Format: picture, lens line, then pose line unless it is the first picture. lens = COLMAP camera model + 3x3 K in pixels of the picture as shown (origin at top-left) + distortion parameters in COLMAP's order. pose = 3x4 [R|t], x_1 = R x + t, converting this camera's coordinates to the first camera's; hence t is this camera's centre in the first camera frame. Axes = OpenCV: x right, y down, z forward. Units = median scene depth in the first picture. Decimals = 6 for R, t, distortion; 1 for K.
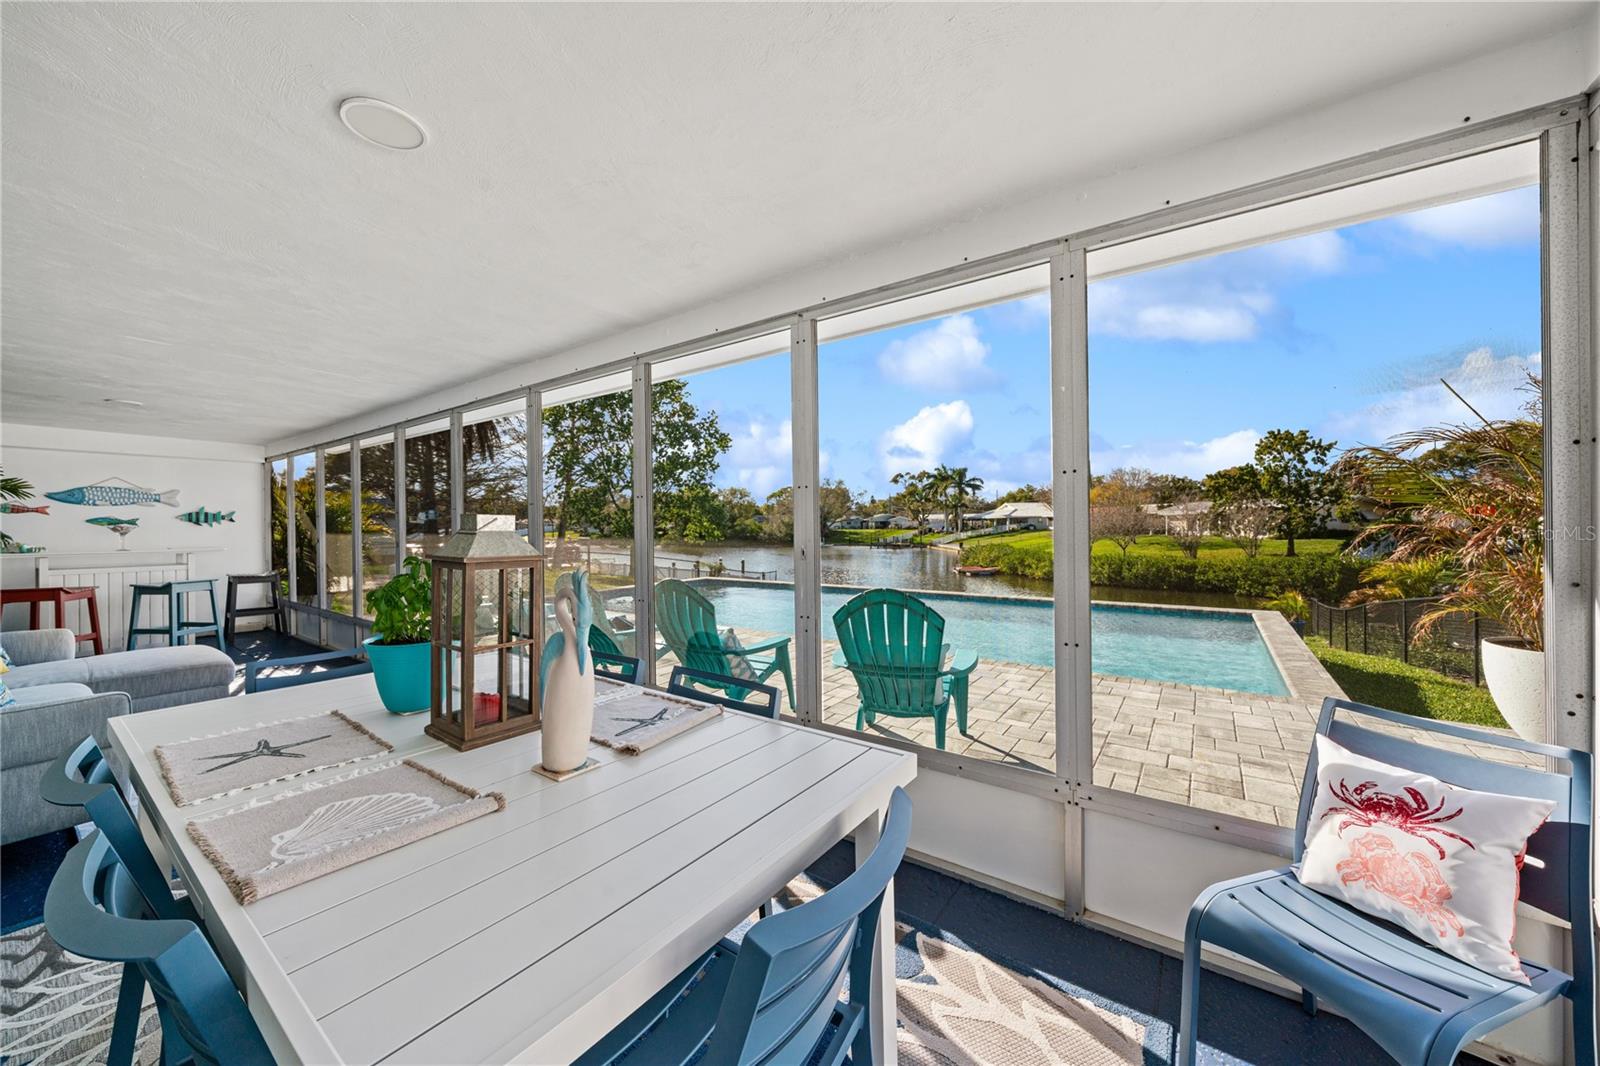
lens RADIAL K [[570.3, 0, 799.2], [0, 570.3, 524.3], [0, 0, 1]] dist [-0.000962, 0.000085]
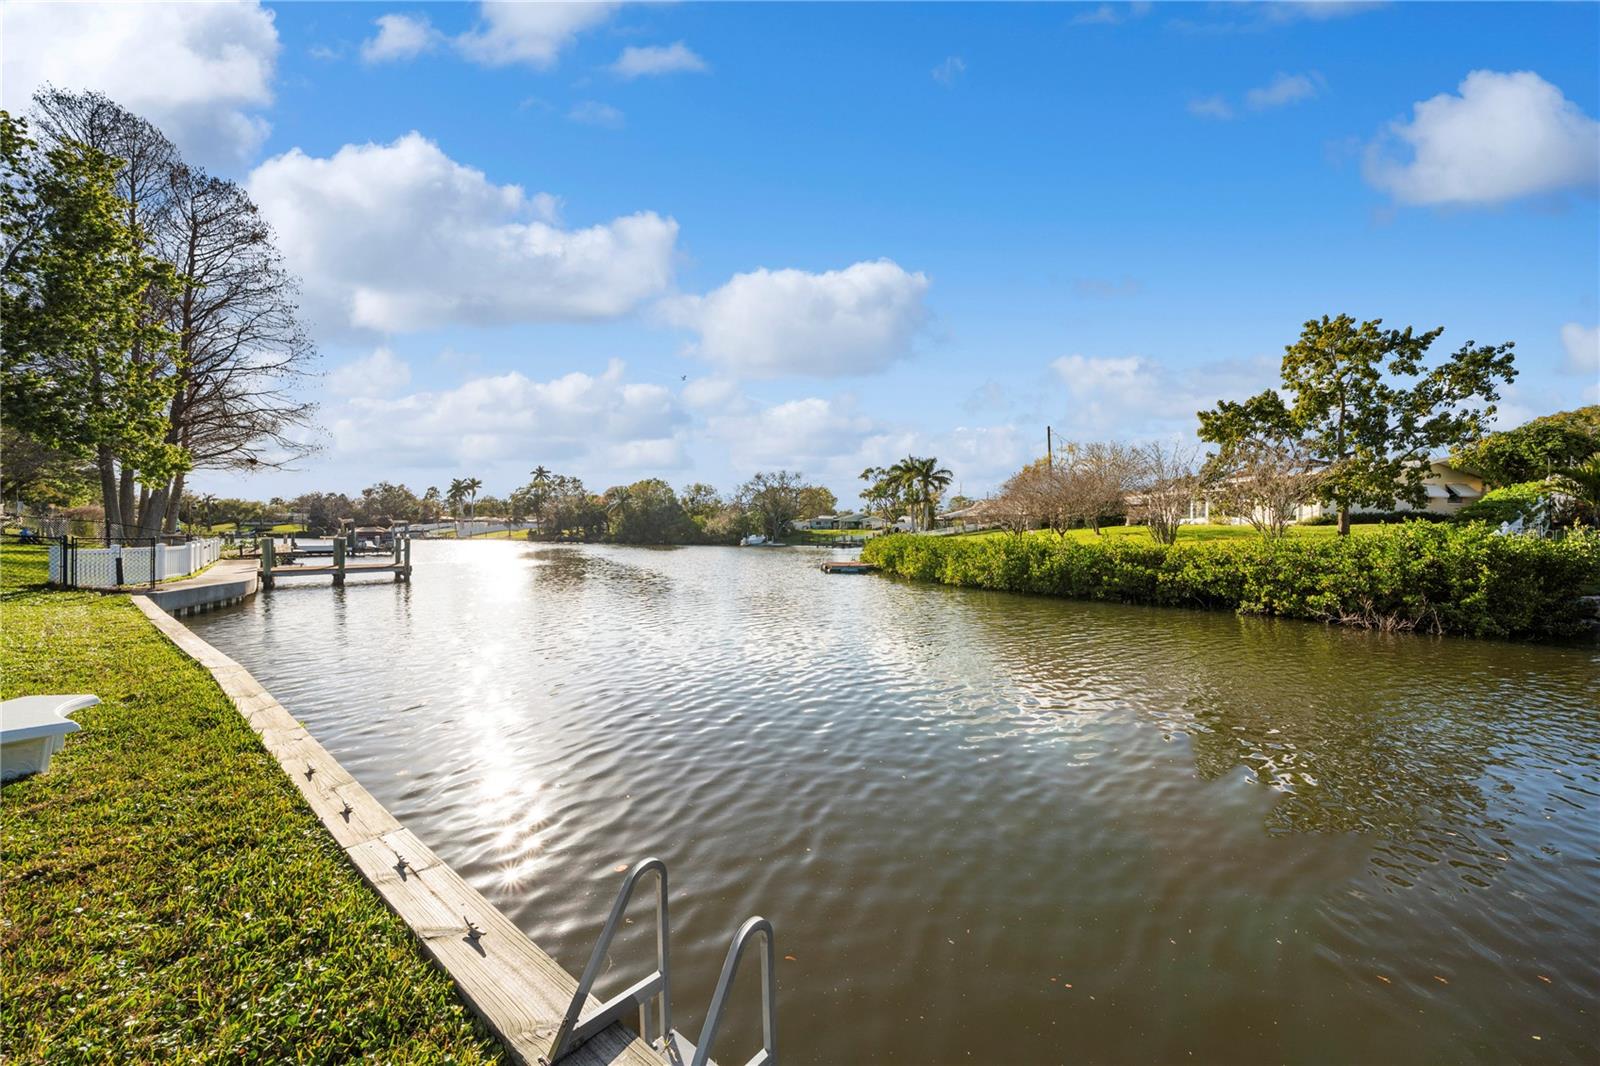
lens RADIAL K [[542.2, 0, 803.0], [0, 542.2, 538.2], [0, 0, 1]] dist [-0.004879, 0.000243]
pose [[0.999087, 0.015635, -0.039767, 0.399242], [-0.015282, 0.999841, 0.009151, 0.059763], [0.039904, -0.008535, 0.999167, 0.509958]]
